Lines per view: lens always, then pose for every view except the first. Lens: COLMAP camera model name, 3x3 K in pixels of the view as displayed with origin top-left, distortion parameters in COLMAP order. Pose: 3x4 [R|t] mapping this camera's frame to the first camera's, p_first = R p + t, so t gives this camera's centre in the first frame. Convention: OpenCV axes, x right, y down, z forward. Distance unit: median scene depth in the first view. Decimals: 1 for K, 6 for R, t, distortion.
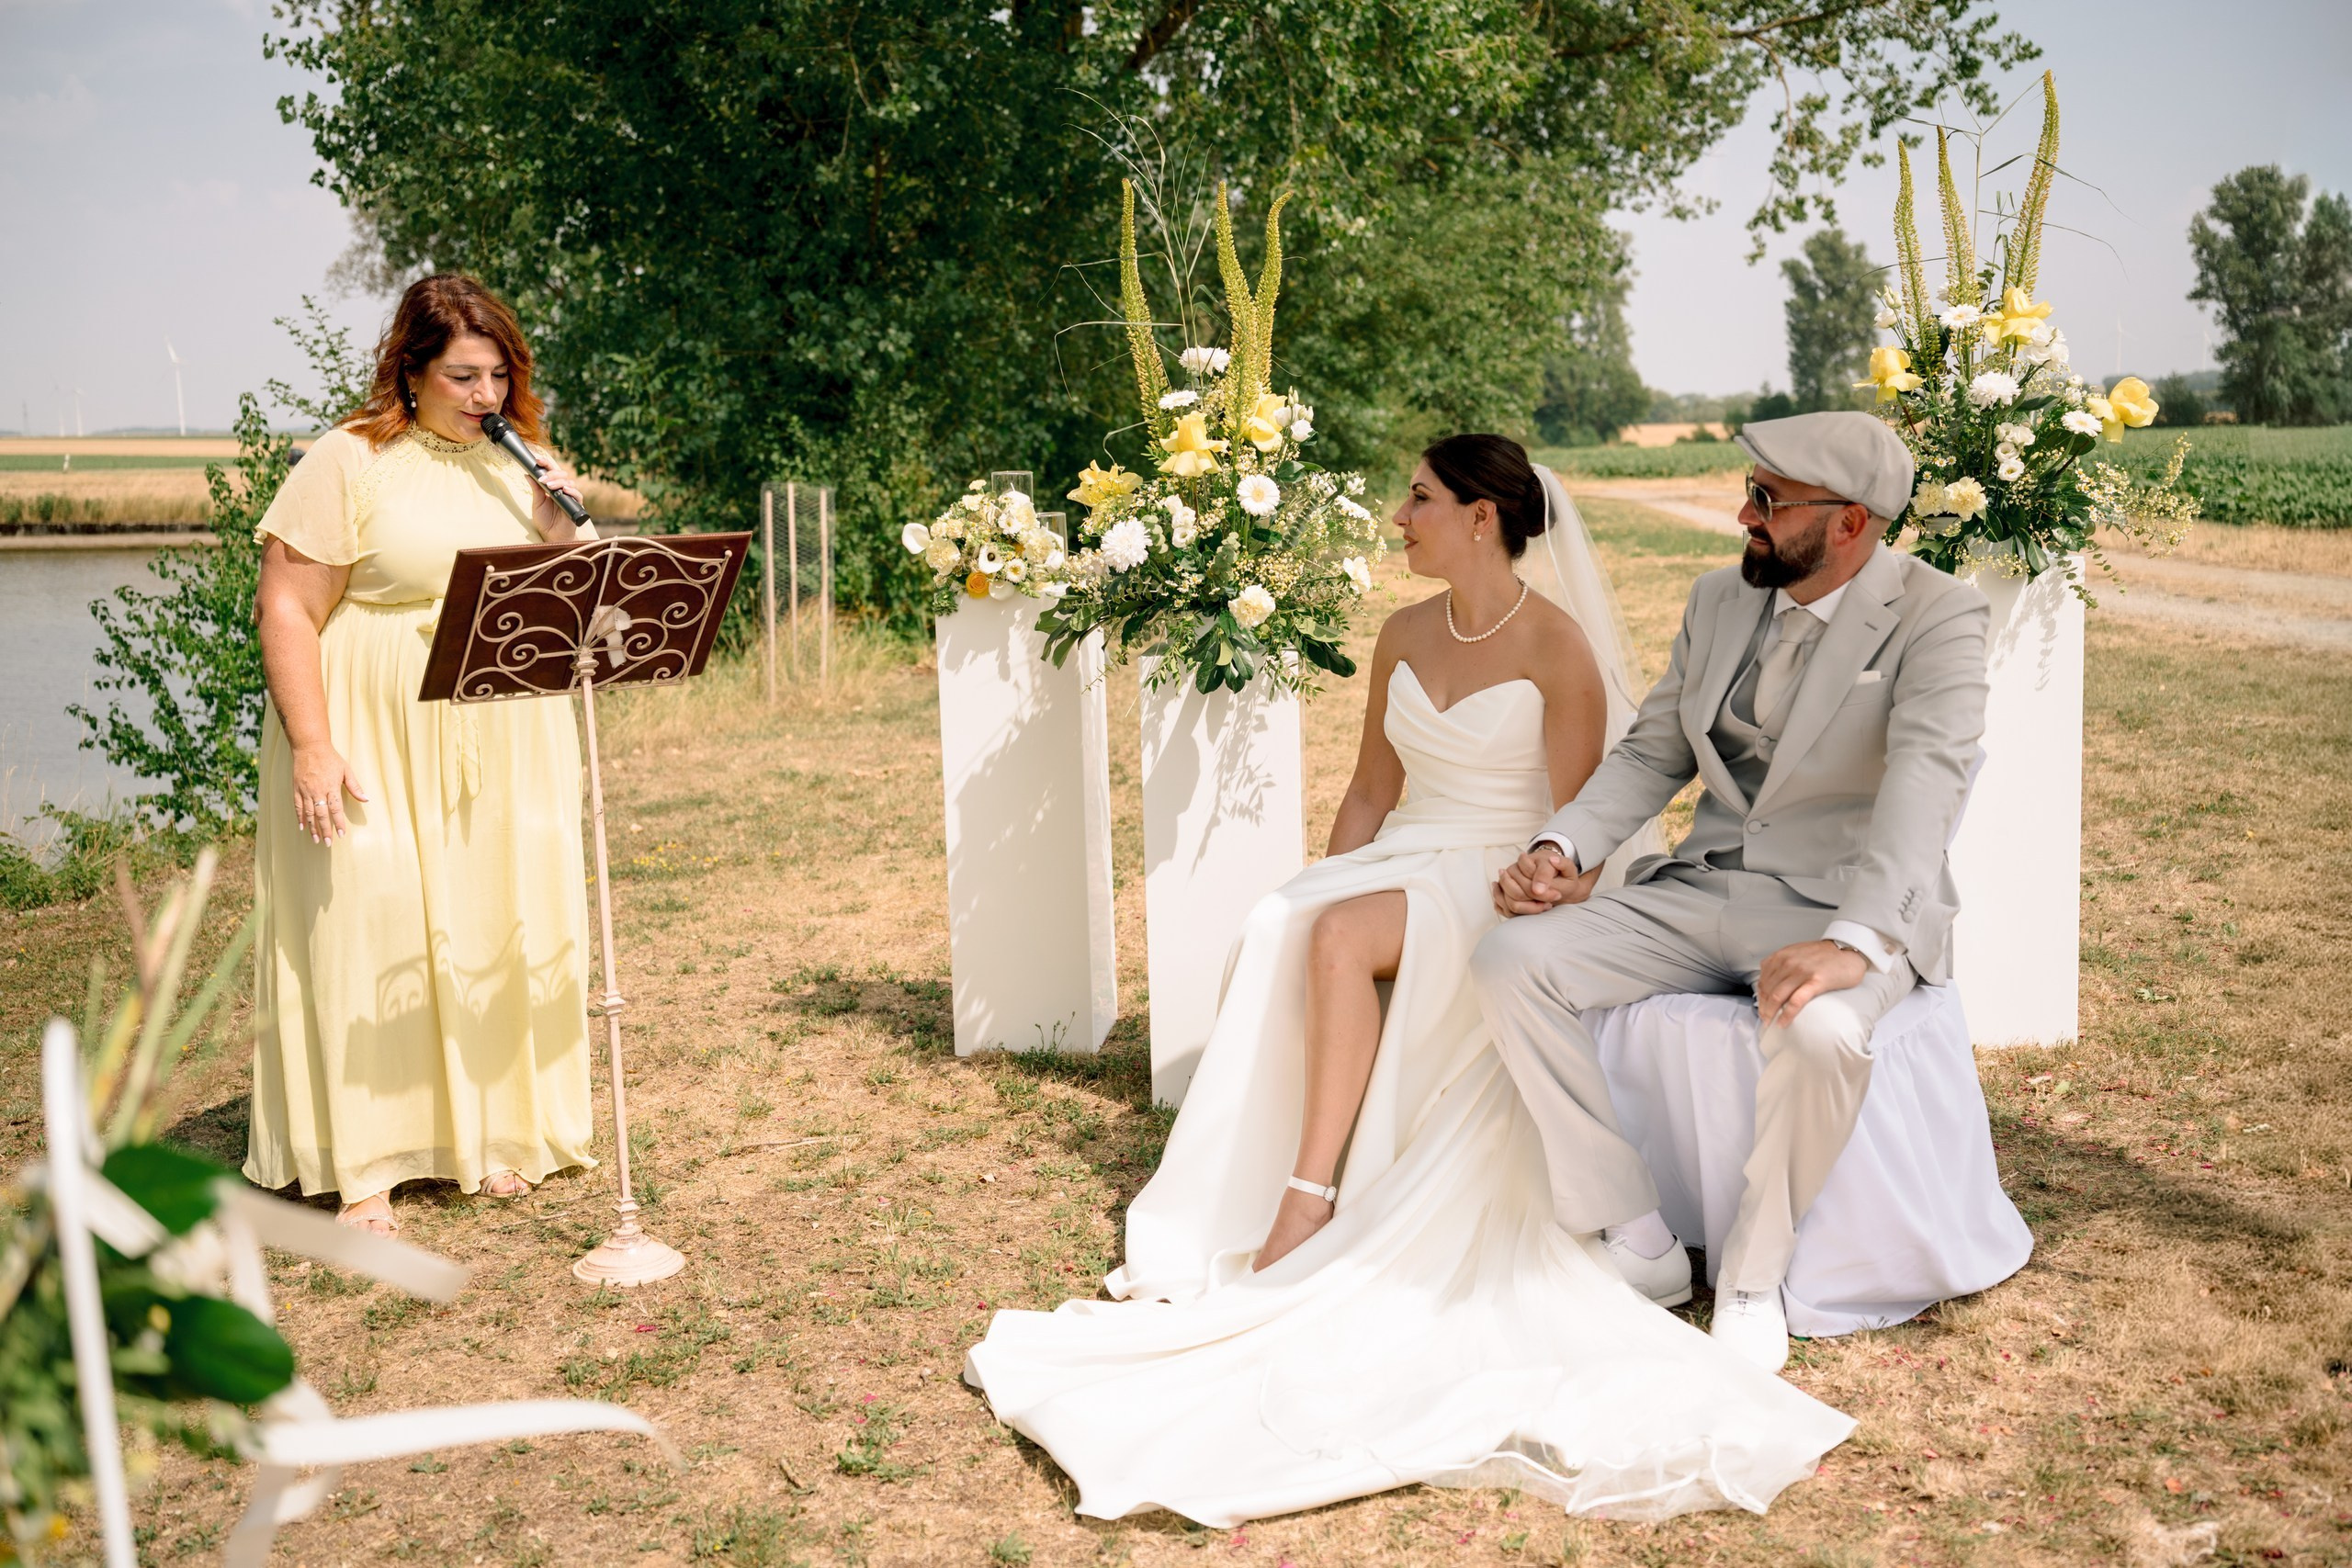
lens RADIAL K [[2215.5, 0, 1211.7], [0, 2215.5, 775.5], [0, 0, 1]] dist [-0.001548, 0.020034]
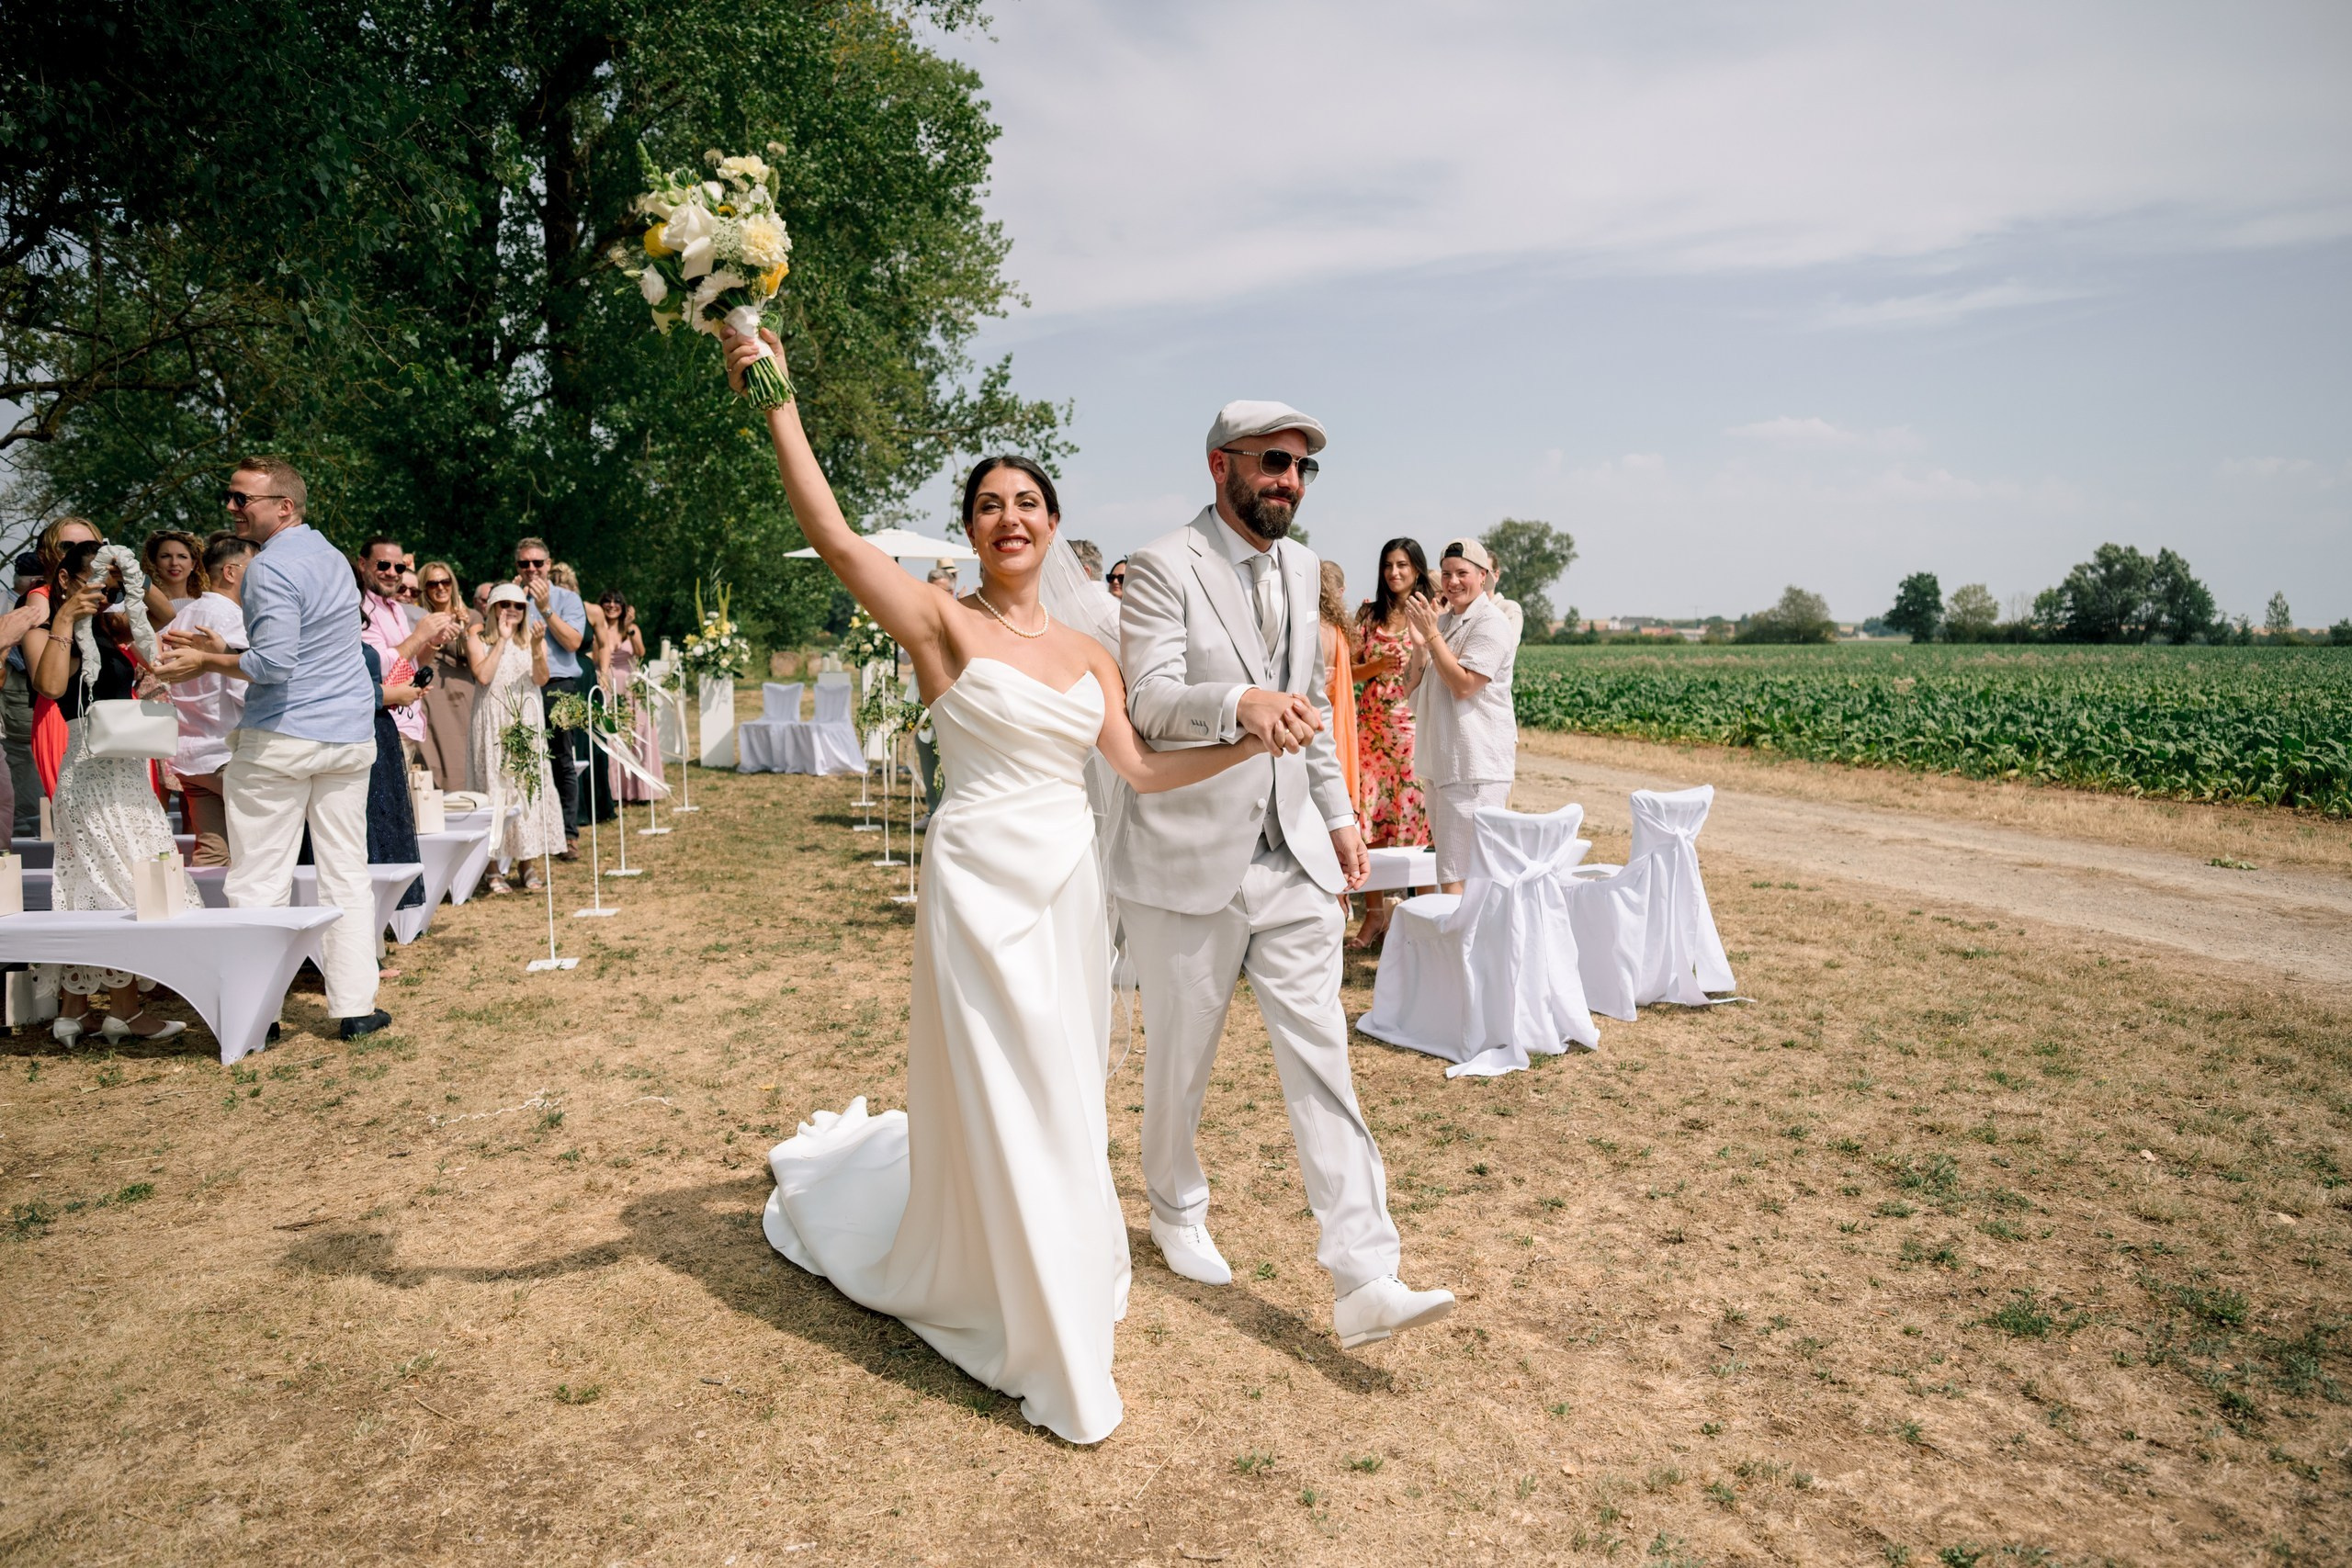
lens RADIAL K [[1628.2, 0, 1208.2], [0, 1628.2, 789.9], [0, 0, 1]] dist [-0.012583, 0.007938]
pose [[0.936026, 0.001806, 0.351927, -0.250398], [0.019052, 0.998260, -0.055796, 0.435245], [-0.351415, 0.058931, 0.934363, -2.817596]]
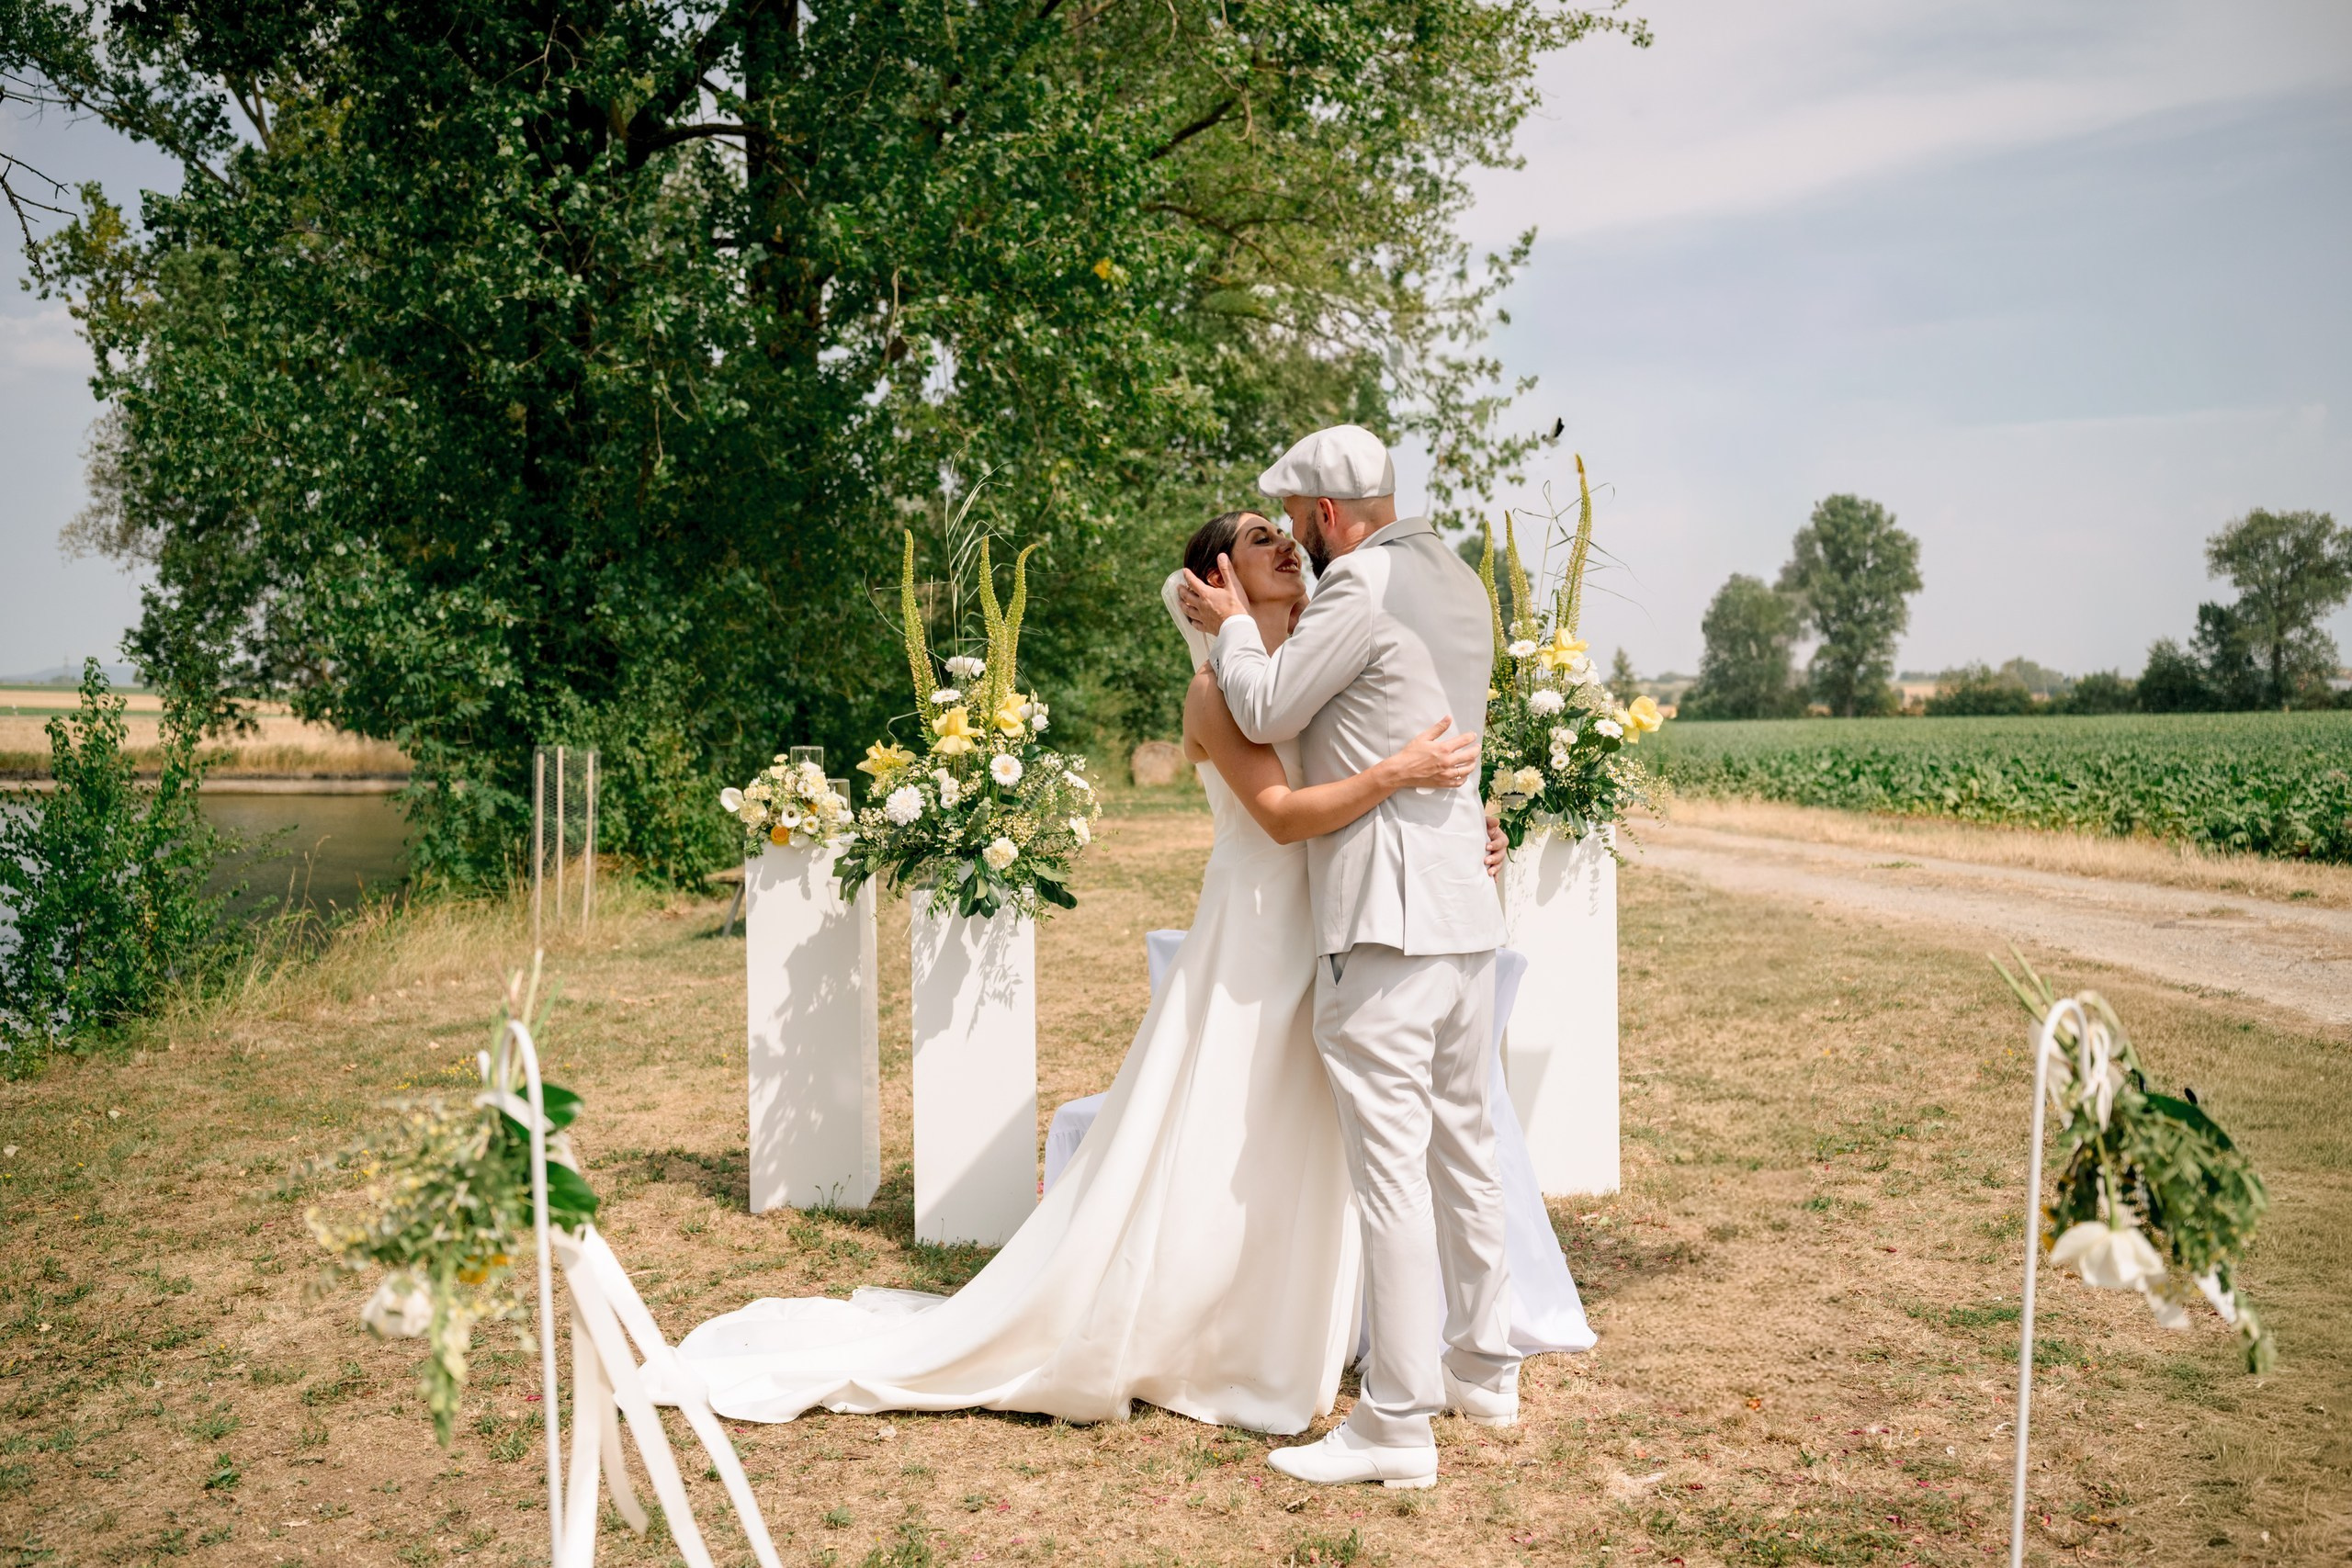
lens RADIAL K [[2215.5, 0, 1211.7], [0, 2215.5, 775.5], [0, 0, 1]] dist [-0.001548, 0.020034]
pose [[0.989960, 0.018500, 0.140131, -0.041985], [-0.001672, 0.992861, -0.119266, 0.033774], [-0.141337, 0.117834, 0.982924, -0.310672]]
